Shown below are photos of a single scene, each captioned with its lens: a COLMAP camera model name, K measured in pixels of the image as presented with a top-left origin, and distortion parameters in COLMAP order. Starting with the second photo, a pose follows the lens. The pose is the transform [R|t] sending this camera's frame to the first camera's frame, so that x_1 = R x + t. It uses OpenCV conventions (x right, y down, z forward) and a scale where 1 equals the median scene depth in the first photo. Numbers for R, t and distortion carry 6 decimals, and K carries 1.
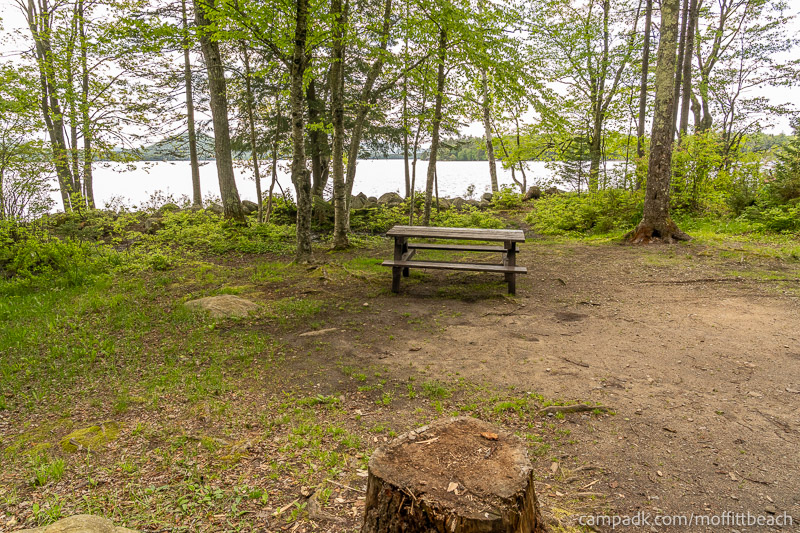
lens RADIAL K [[544.2, 0, 401.8], [0, 544.2, 266.6], [0, 0, 1]] dist [-0.023105, 0.005528]
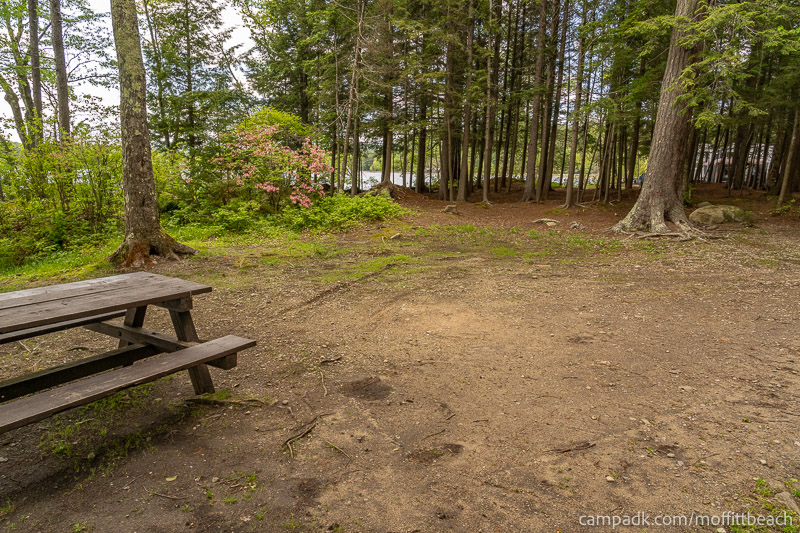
lens RADIAL K [[544.2, 0, 404.2], [0, 544.2, 266.6], [0, 0, 1]] dist [-0.023105, 0.005528]
pose [[0.324901, -0.156055, 0.932784, -0.073939], [0.168878, 0.980014, 0.105134, -0.032242], [-0.930548, 0.123369, 0.344762, 0.220089]]
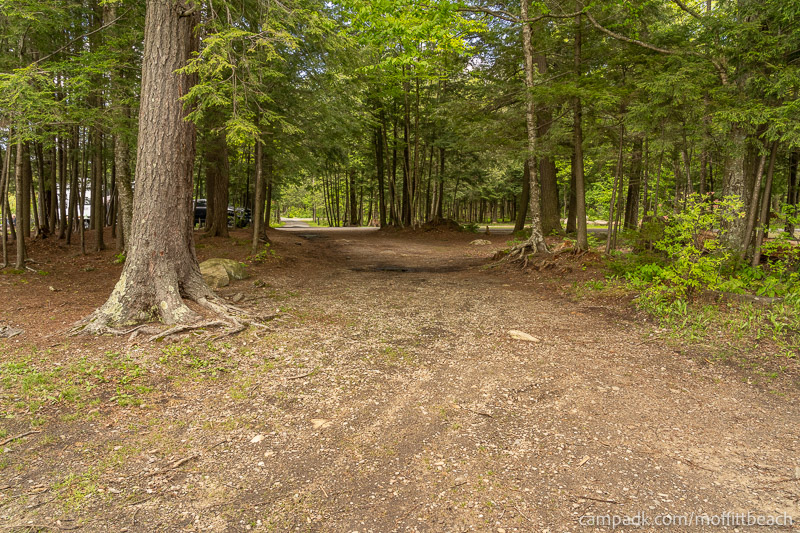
lens RADIAL K [[544.2, 0, 397.1], [0, 544.2, 266.8], [0, 0, 1]] dist [-0.023105, 0.005528]
pose [[-0.664114, -0.073196, 0.744039, 0.203925], [0.143319, 0.964275, 0.222786, -0.047420], [-0.733765, 0.254590, -0.629899, 0.260789]]
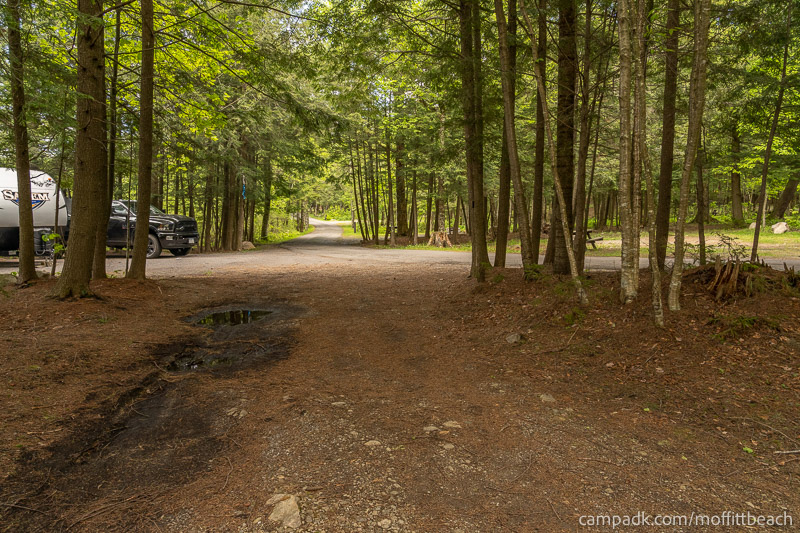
lens RADIAL K [[544.2, 0, 399.3], [0, 544.2, 265.9], [0, 0, 1]] dist [-0.023105, 0.005528]
pose [[-0.593326, -0.067572, 0.802121, 1.138938], [0.180567, 0.959904, 0.214428, 0.059679], [-0.784449, 0.272062, -0.557335, -0.453547]]
